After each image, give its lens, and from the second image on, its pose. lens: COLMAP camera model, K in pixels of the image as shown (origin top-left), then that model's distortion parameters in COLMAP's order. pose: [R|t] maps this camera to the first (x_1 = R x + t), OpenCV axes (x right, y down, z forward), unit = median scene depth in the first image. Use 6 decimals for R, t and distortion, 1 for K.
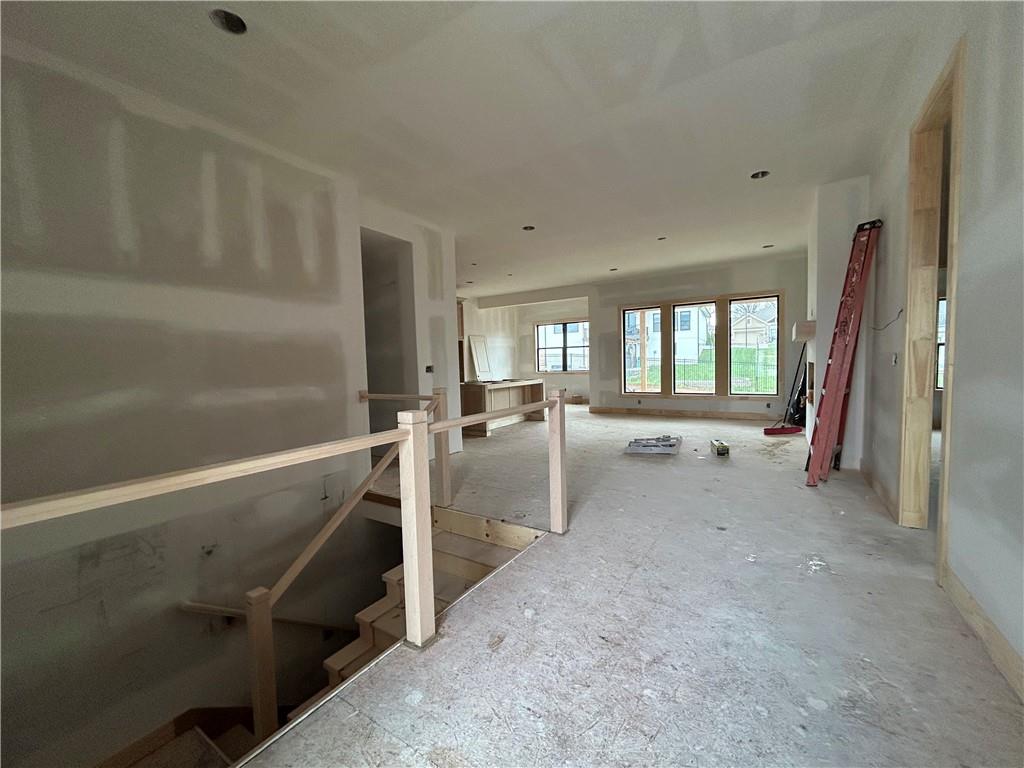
lens RADIAL K [[415.3, 0, 514.7], [0, 415.3, 386.9], [0, 0, 1]] dist [0.000330, 0.000444]
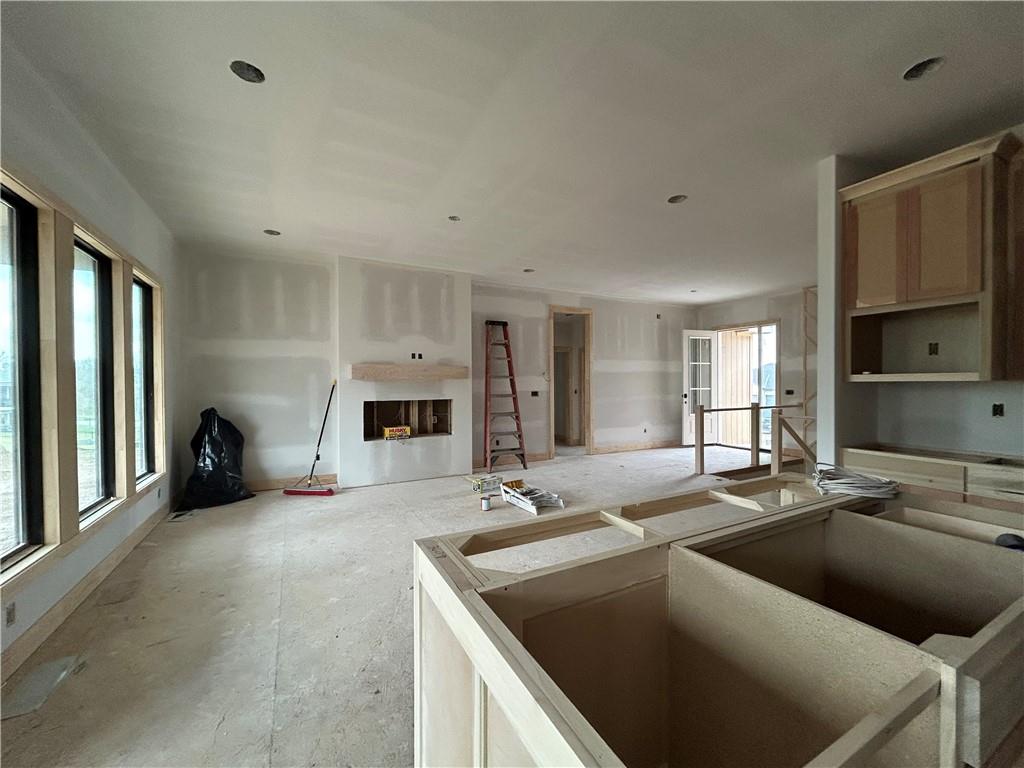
lens RADIAL K [[413.8, 0, 513.0], [0, 413.8, 386.6], [0, 0, 1]] dist [0.000146, -0.000076]
pose [[-0.870735, 0.027418, 0.490988, -0.048353], [0.058739, 0.997095, 0.048488, -0.102221], [-0.488232, 0.071061, -0.869816, 1.387767]]
